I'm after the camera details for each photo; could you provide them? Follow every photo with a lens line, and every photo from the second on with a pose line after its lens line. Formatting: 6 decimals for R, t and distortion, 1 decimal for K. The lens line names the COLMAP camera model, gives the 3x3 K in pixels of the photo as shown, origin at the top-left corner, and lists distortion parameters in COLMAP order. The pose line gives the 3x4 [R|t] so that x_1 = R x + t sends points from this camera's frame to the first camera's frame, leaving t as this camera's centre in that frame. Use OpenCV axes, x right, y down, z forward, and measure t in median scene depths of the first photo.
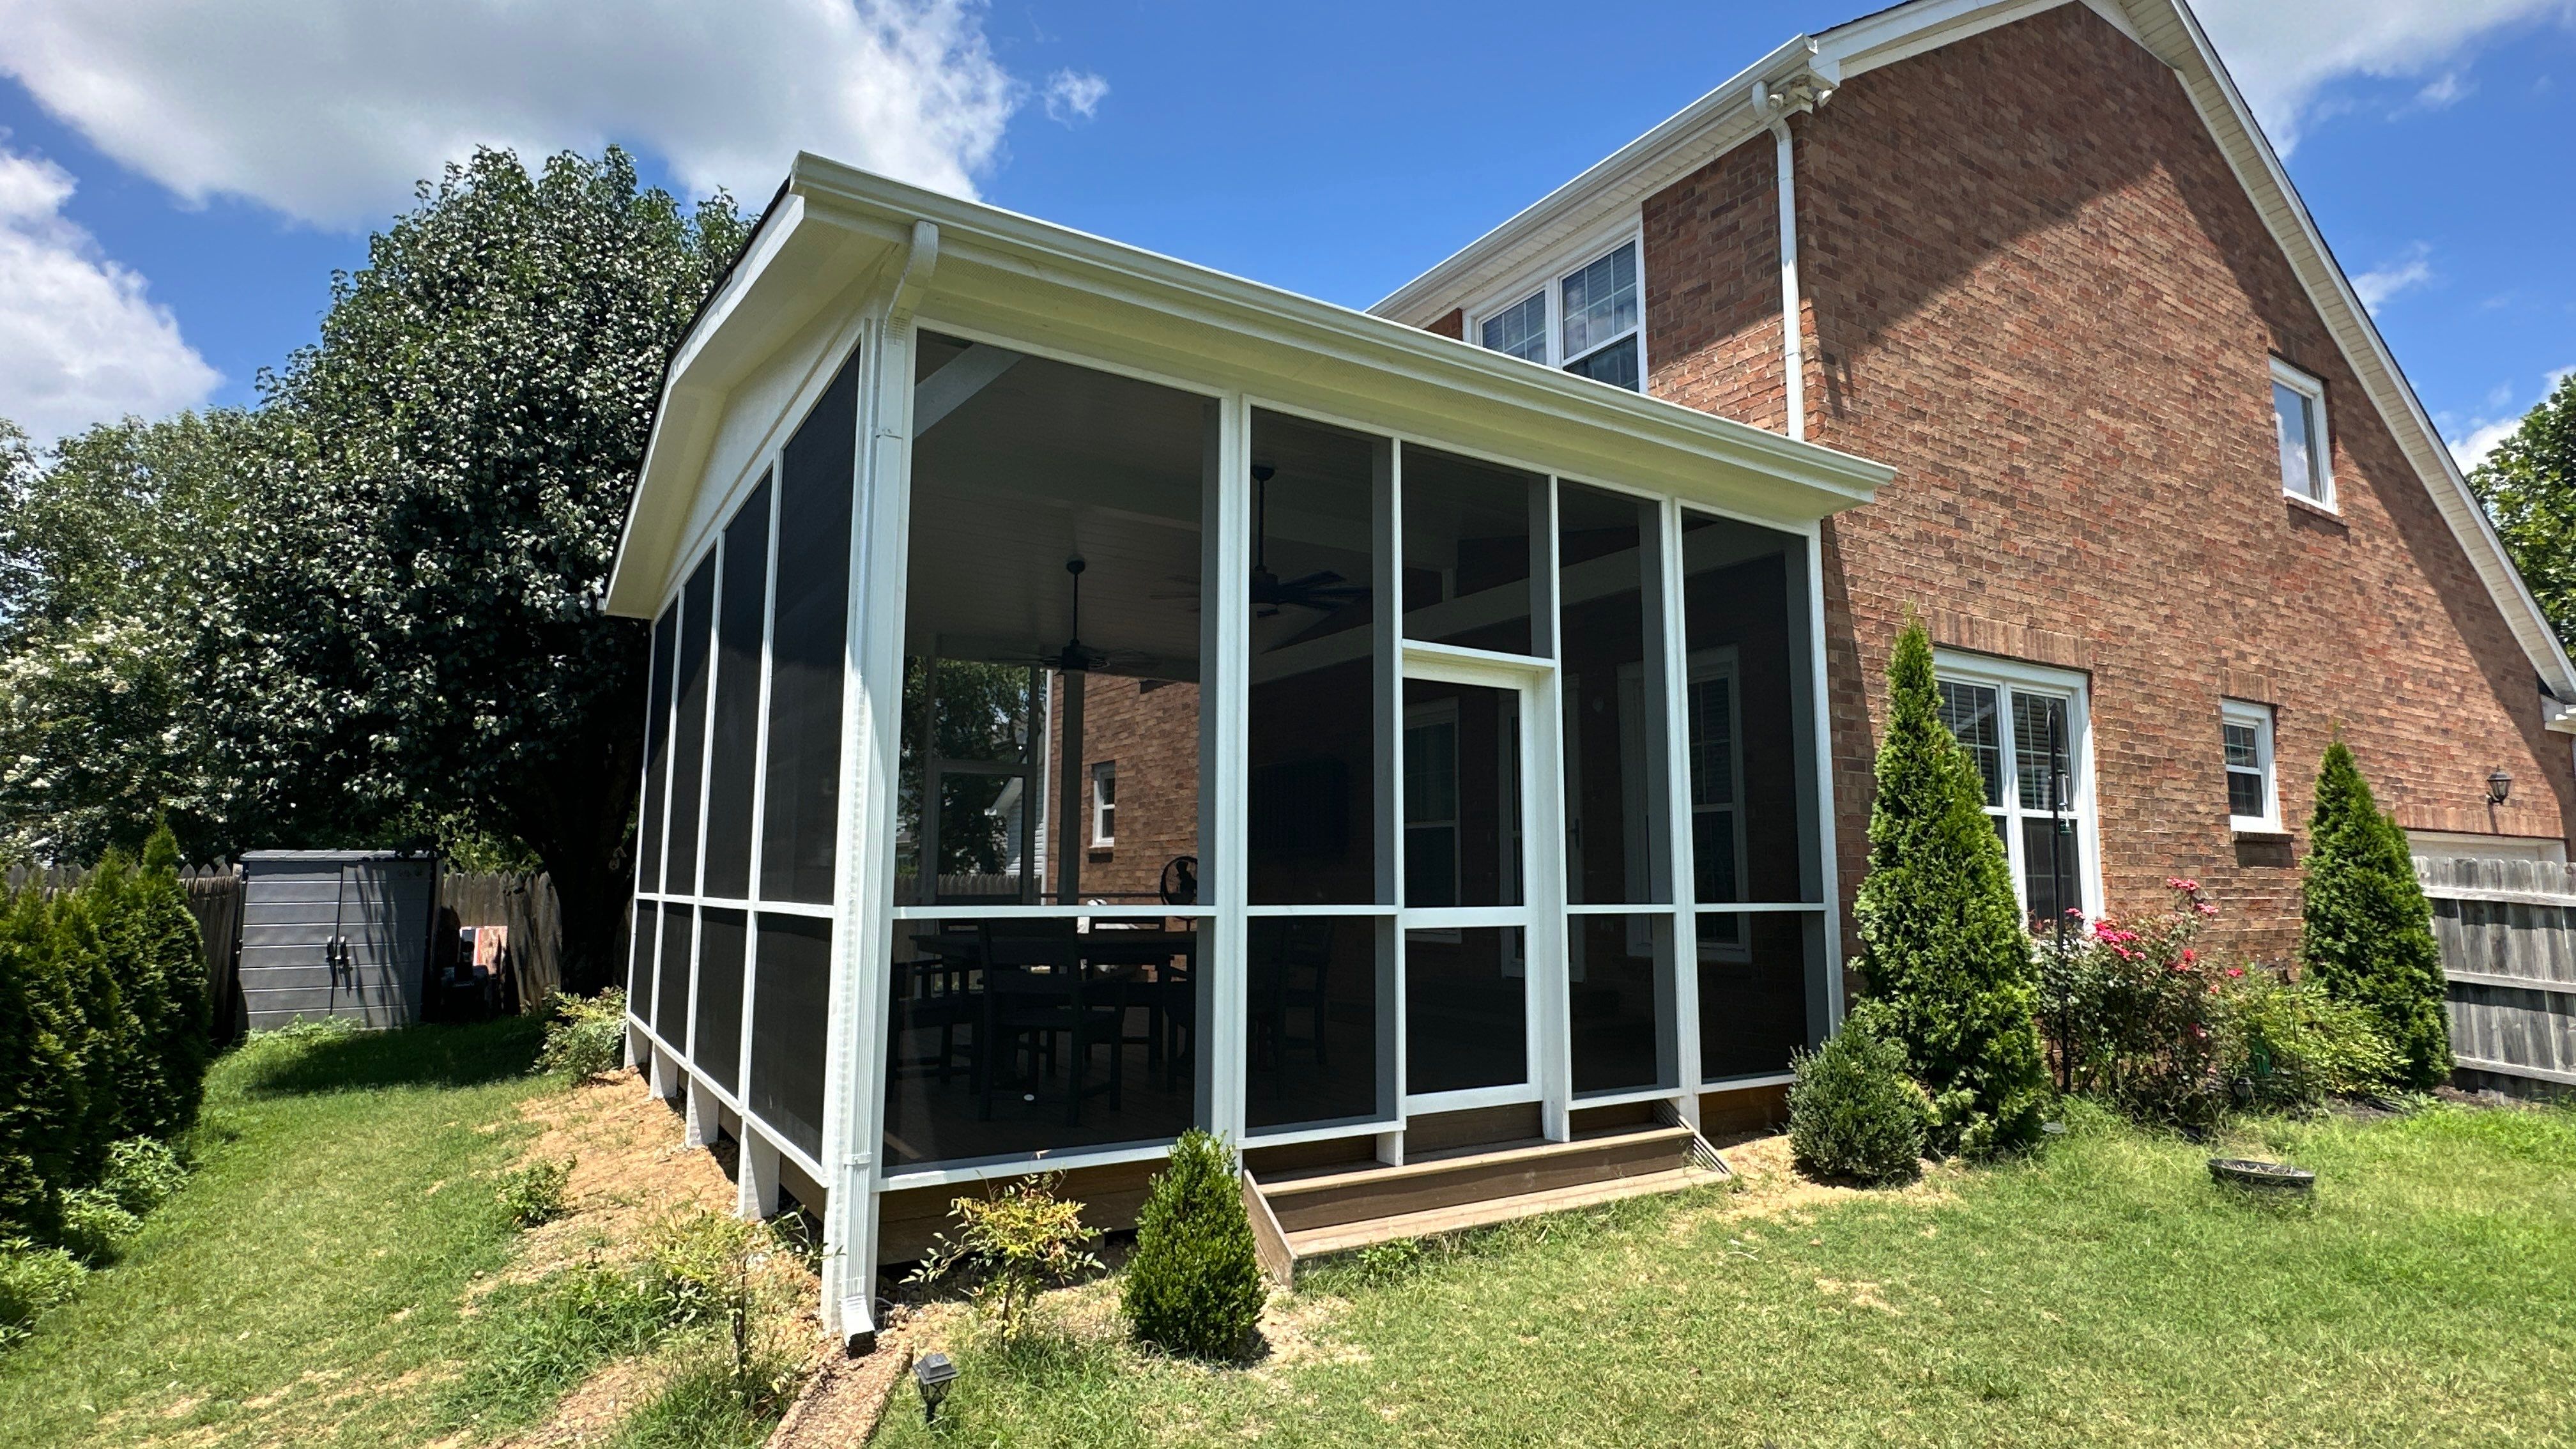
lens RADIAL K [[1299.4, 0, 1292.0], [0, 1299.4, 727.1], [0, 0, 1]] dist [-0.001705, 0.002122]
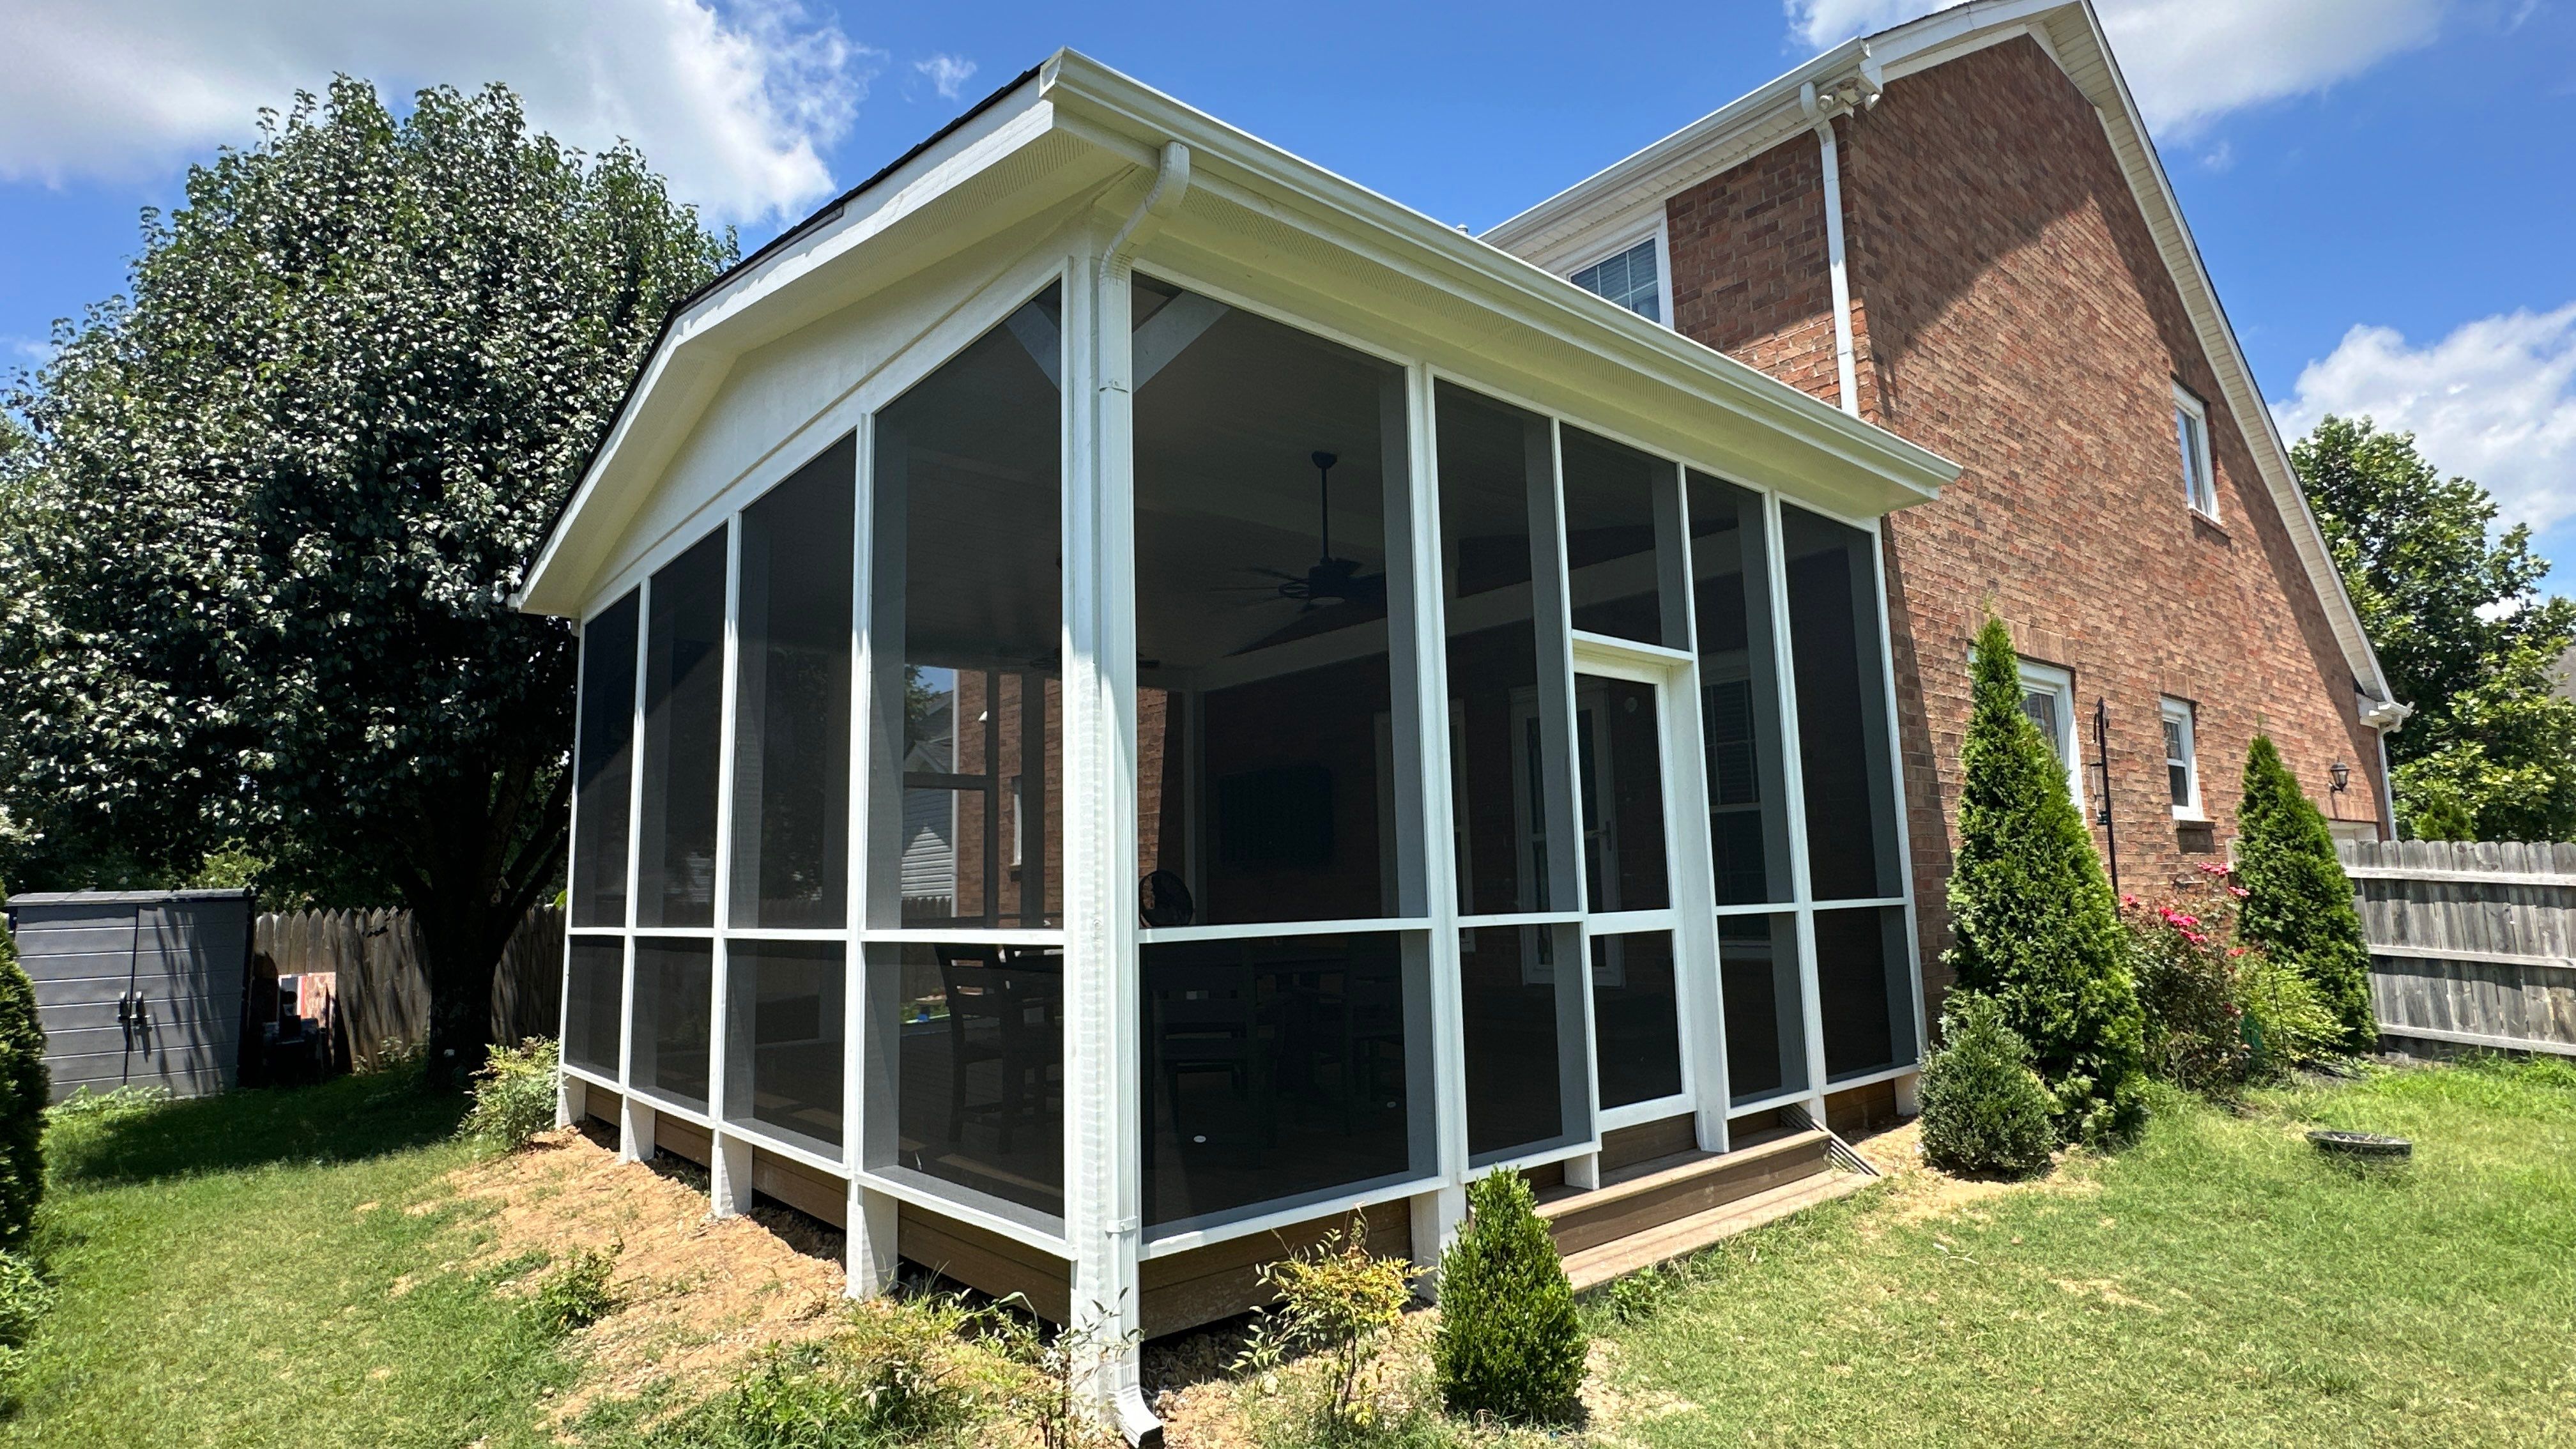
lens RADIAL K [[1299.4, 0, 1293.2], [0, 1299.4, 724.6], [0, 0, 1]] dist [-0.001705, 0.002122]
pose [[0.988515, -0.009688, 0.150810, -0.164824], [0.011492, 0.999872, -0.011097, 0.006225], [-0.150683, 0.012703, 0.988500, 0.061881]]
